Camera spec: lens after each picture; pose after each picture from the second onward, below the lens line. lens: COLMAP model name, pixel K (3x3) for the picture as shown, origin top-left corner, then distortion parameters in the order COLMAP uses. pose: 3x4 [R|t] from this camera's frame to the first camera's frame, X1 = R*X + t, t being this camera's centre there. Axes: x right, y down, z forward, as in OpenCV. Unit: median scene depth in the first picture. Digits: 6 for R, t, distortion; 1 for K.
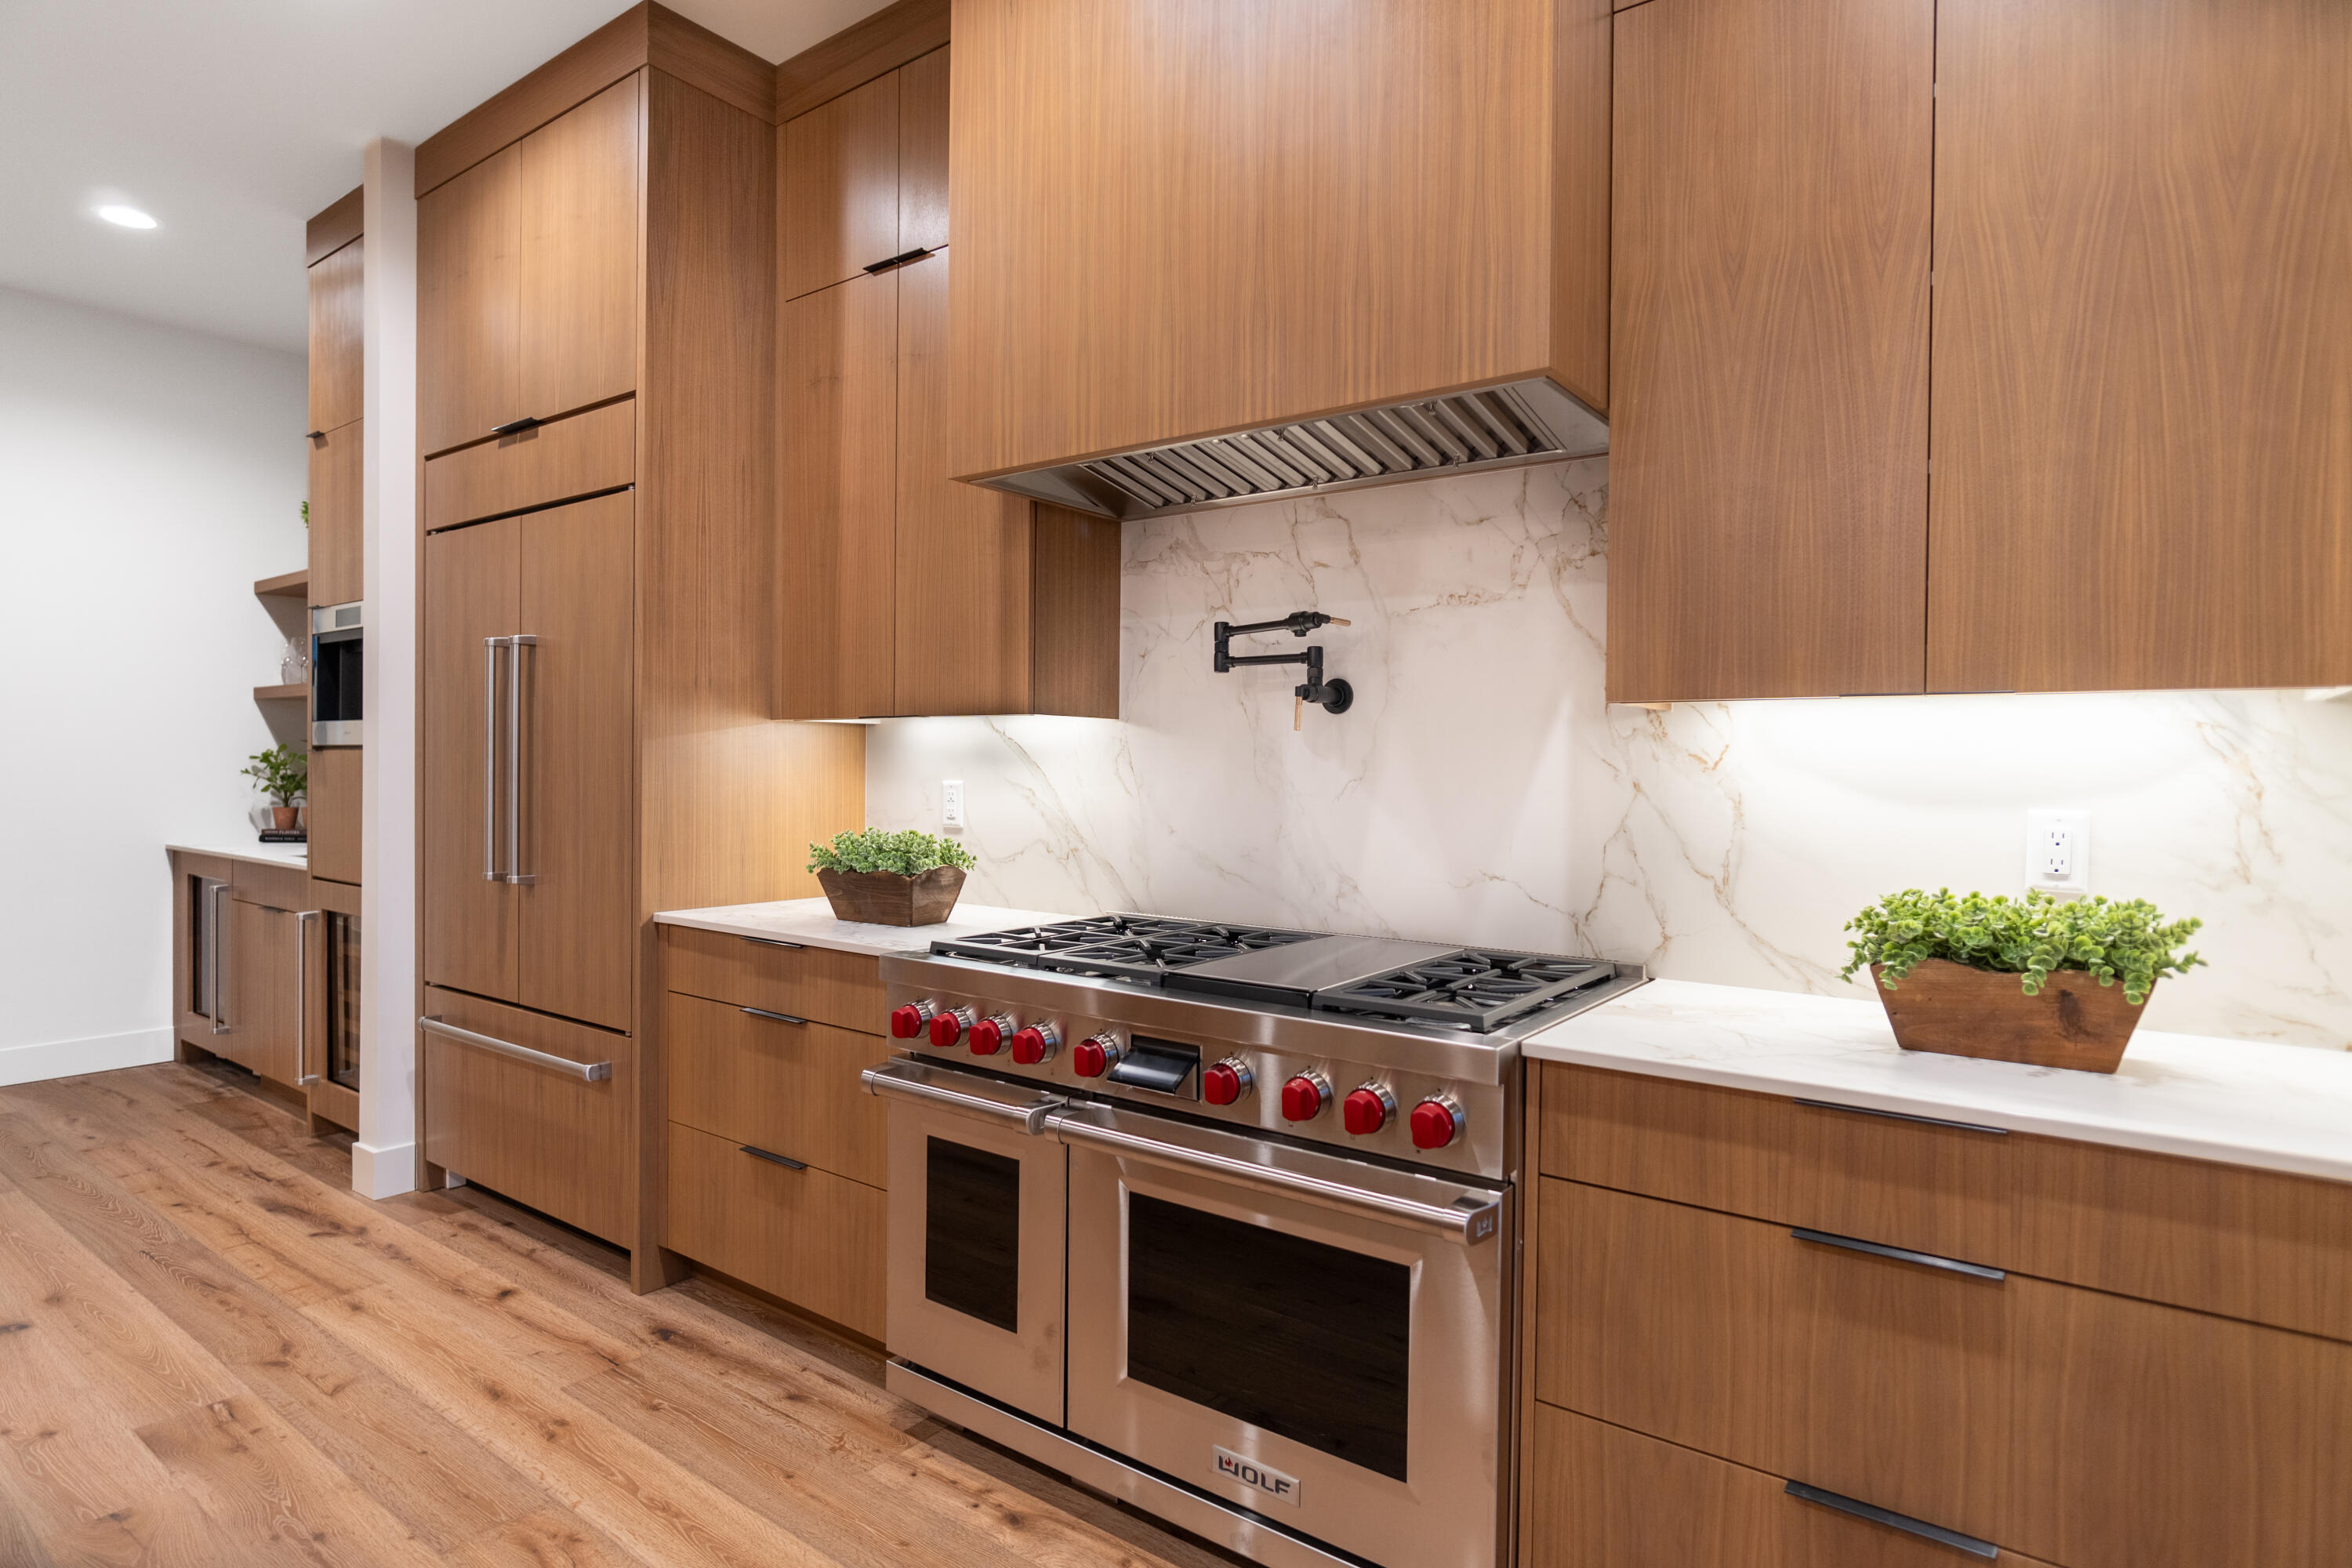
lens RADIAL K [[1221.8, 0, 1192.3], [0, 1221.8, 776.7], [0, 0, 1]] dist [-0.012964, 0.000026]
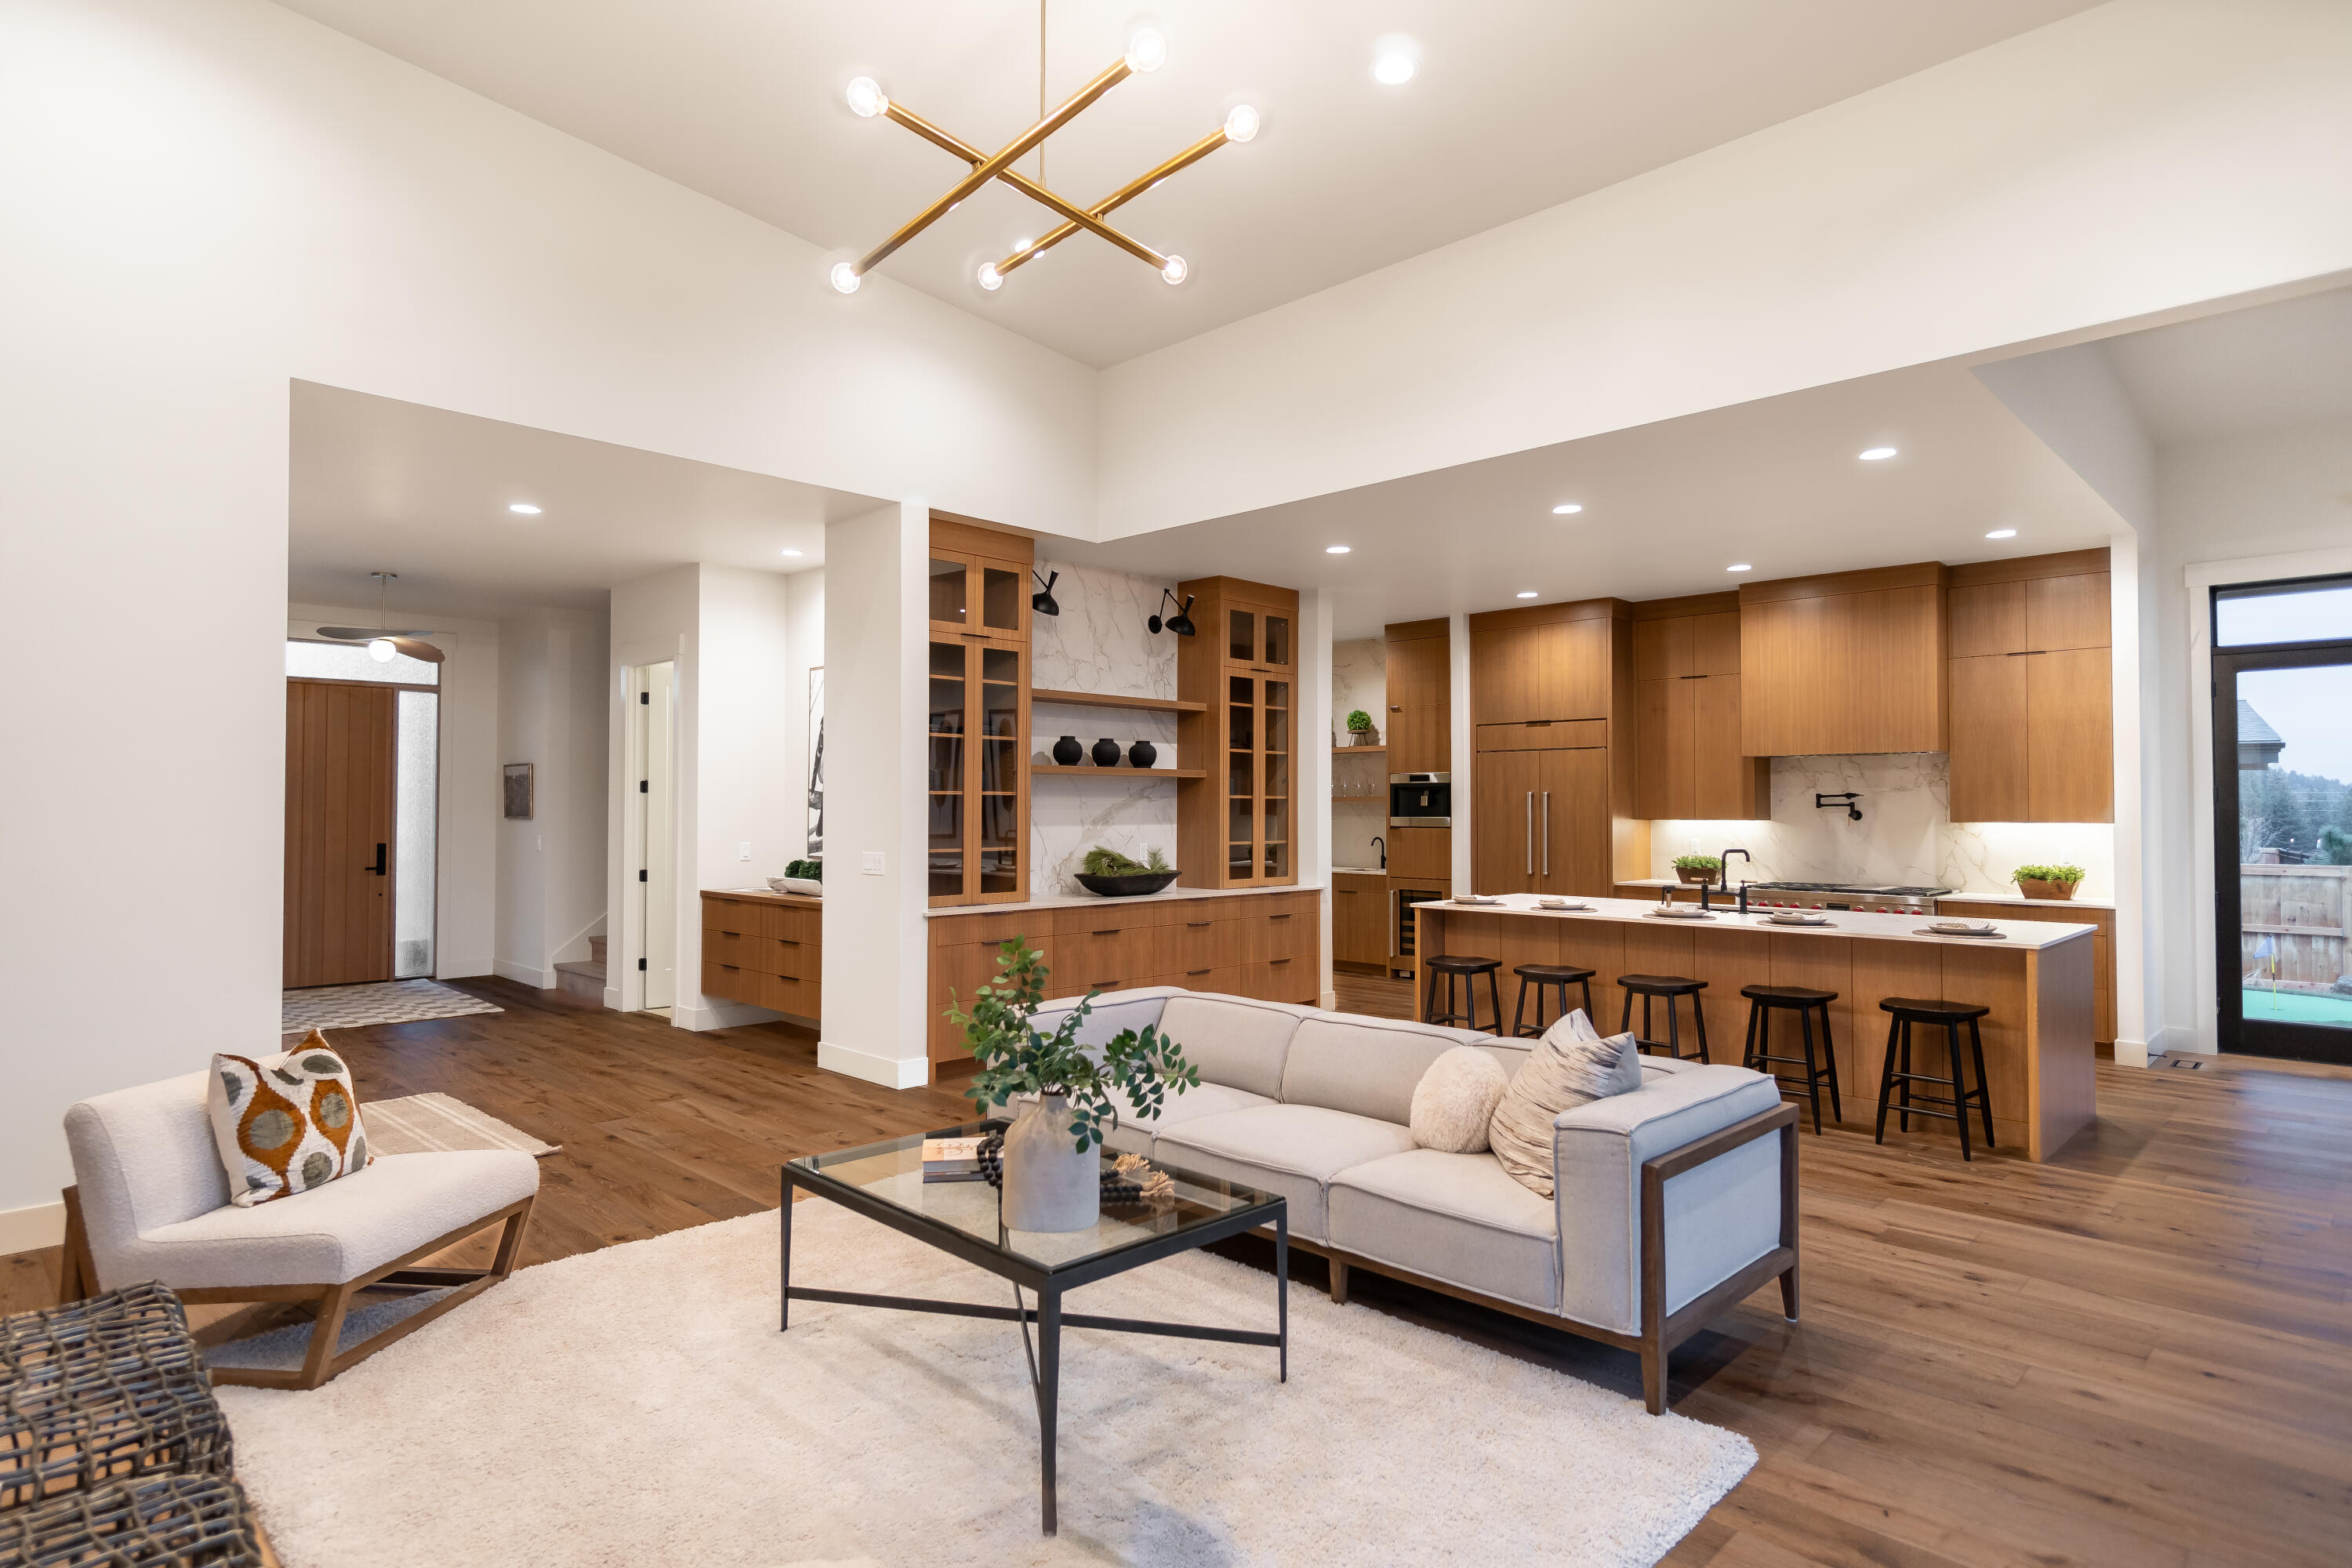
lens RADIAL K [[1265.0, 0, 1176.0], [0, 1265.0, 784.0], [0, 0, 1]] dist [0.000752, 0.003026]
pose [[0.988958, -0.013384, -0.147591, -1.515334], [0.009210, 0.999539, -0.028925, -0.083740], [0.147910, 0.027247, 0.988625, -3.403094]]
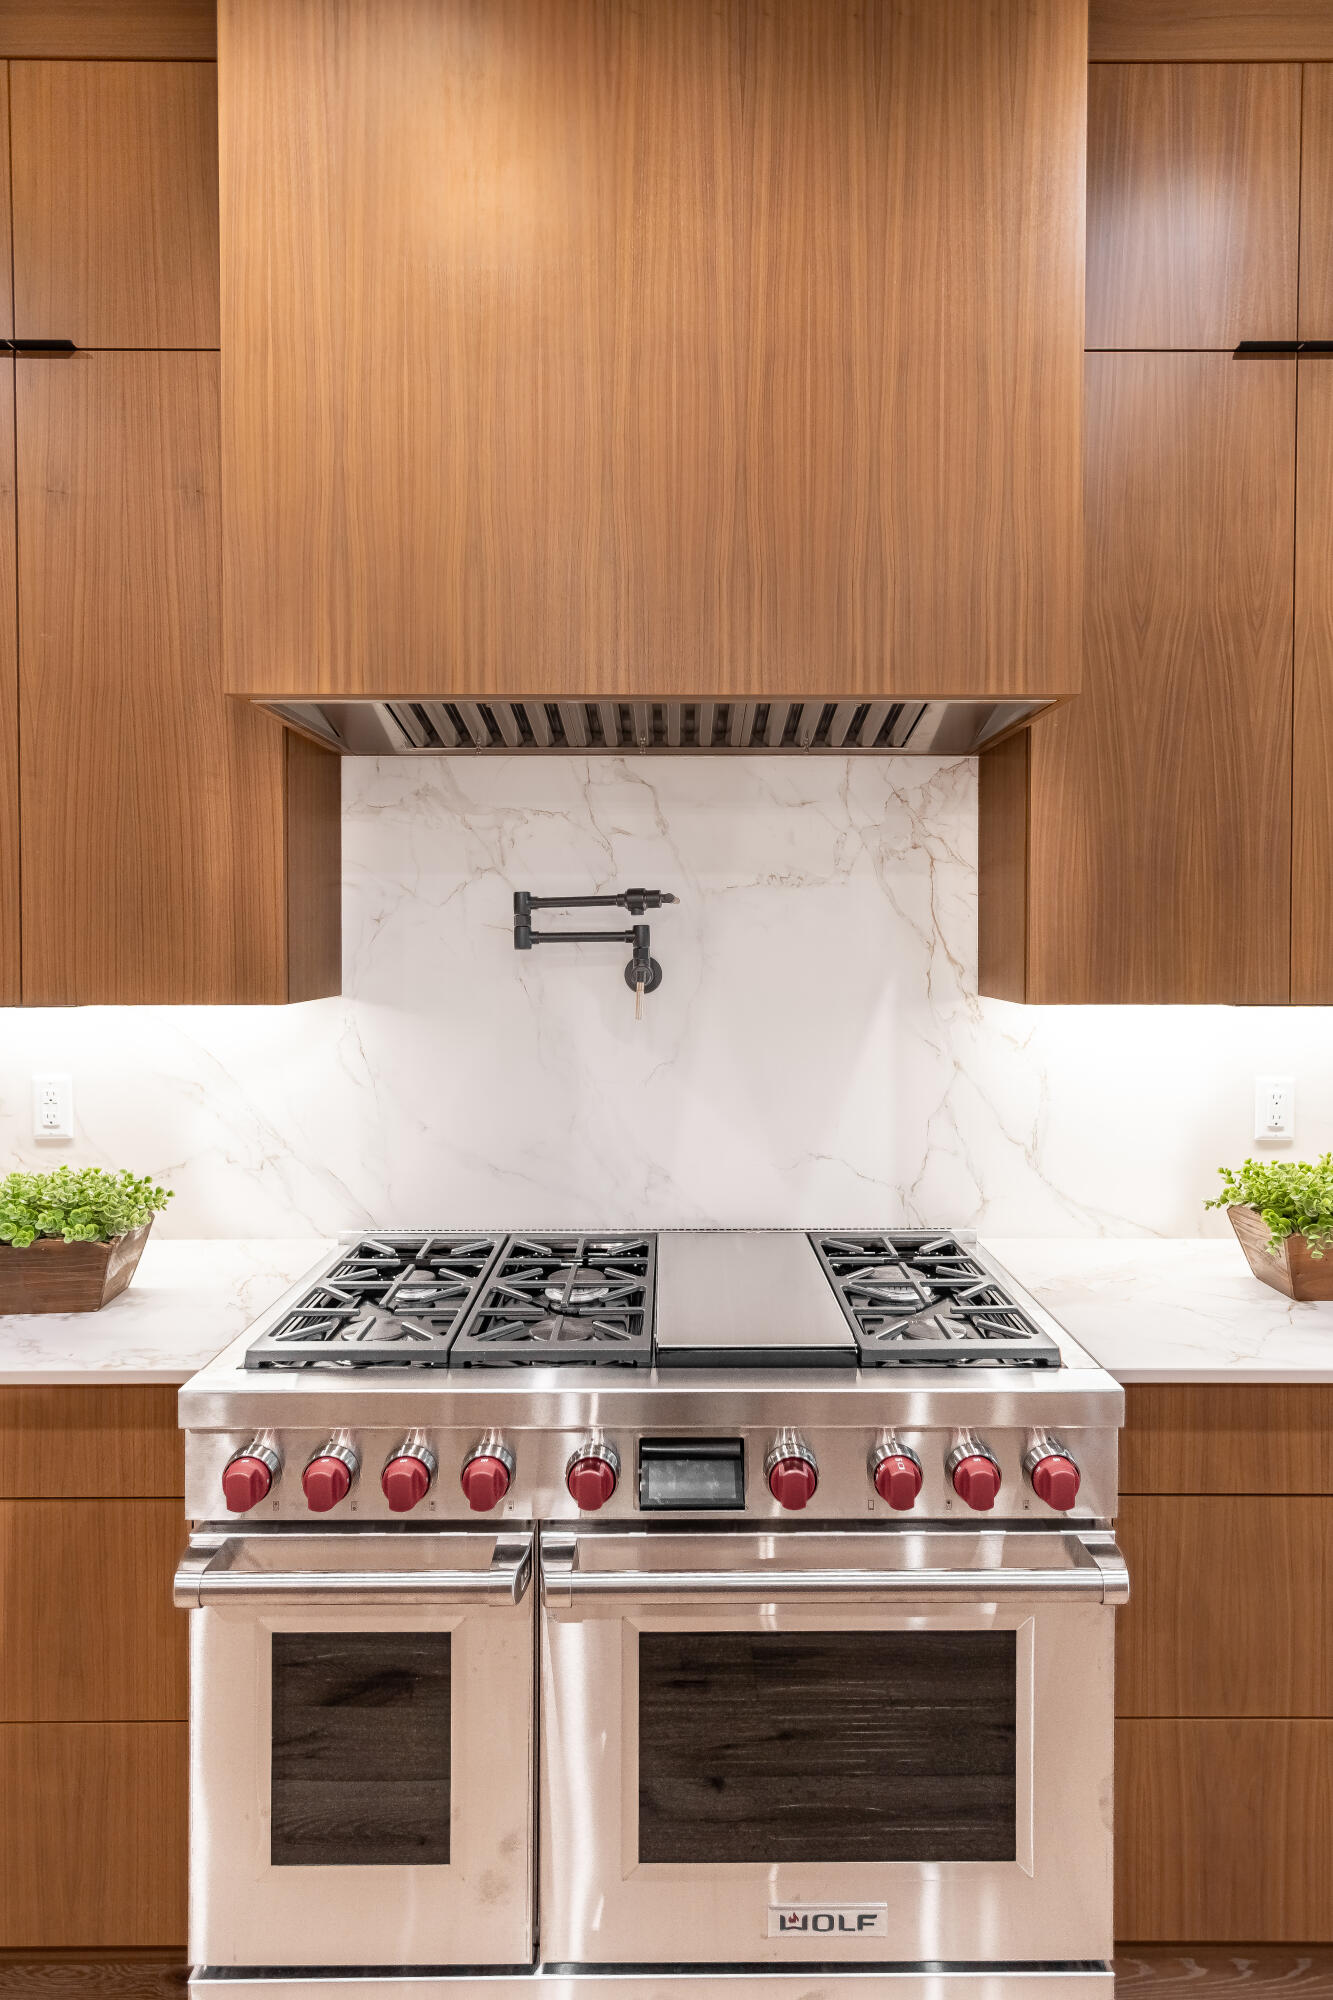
lens RADIAL K [[1075.7, 0, 666.9], [0, 1075.7, 949.9], [0, 0, 1]] dist [0.000752, 0.003026]
pose [[0.807336, -0.017892, 0.589820, -0.428591], [0.014030, 0.999840, 0.011126, -0.114166], [-0.589925, -0.000707, 0.807458, 0.396166]]
